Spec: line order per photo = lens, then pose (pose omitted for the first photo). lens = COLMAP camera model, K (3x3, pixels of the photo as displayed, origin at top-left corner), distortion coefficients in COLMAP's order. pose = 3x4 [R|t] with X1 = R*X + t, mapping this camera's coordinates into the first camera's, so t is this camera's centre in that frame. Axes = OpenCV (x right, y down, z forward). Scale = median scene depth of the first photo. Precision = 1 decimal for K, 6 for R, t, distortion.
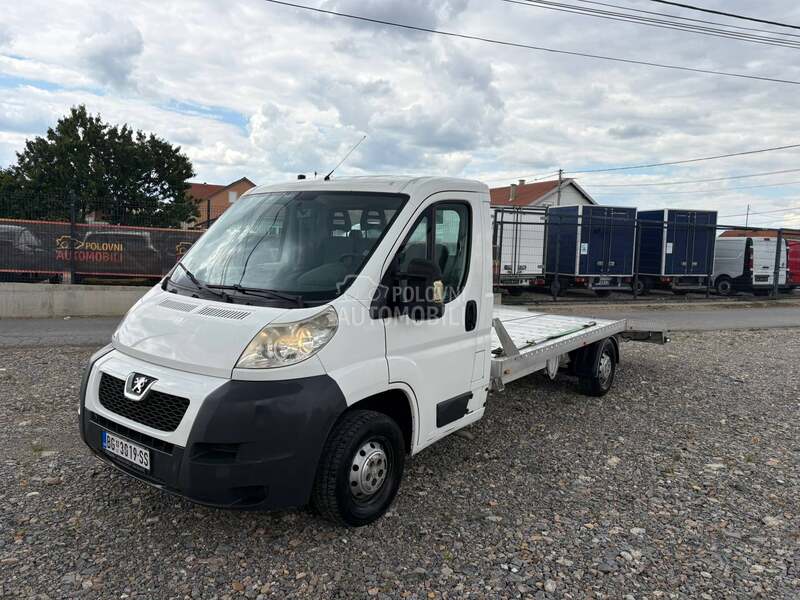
lens RADIAL K [[609.8, 0, 401.8], [0, 609.8, 294.0], [0, 0, 1]] dist [0.048862, -0.051613]
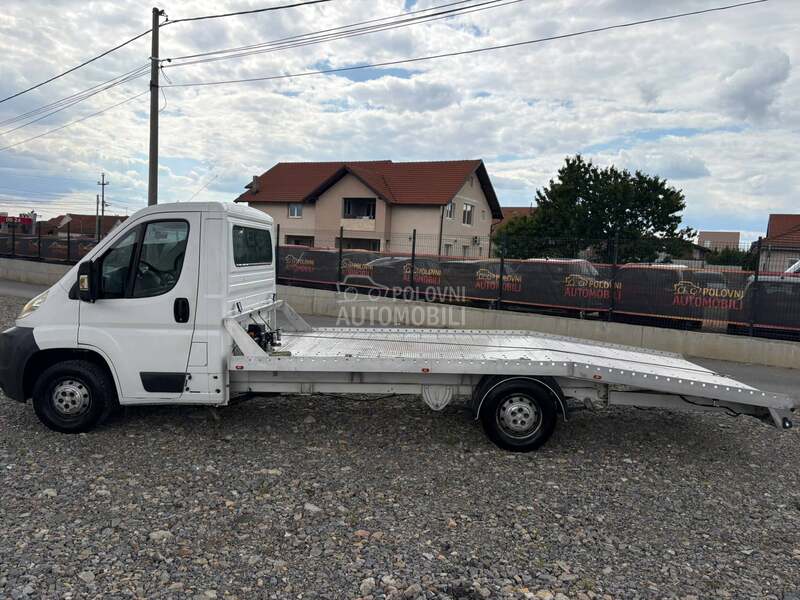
lens RADIAL K [[609.8, 0, 399.0], [0, 609.8, 305.8], [0, 0, 1]] dist [0.048862, -0.051613]
pose [[0.573414, 0.054025, -0.817483, 1.046390], [-0.088939, 0.996031, 0.003439, -0.012908], [0.814424, 0.070734, 0.575943, 0.485782]]
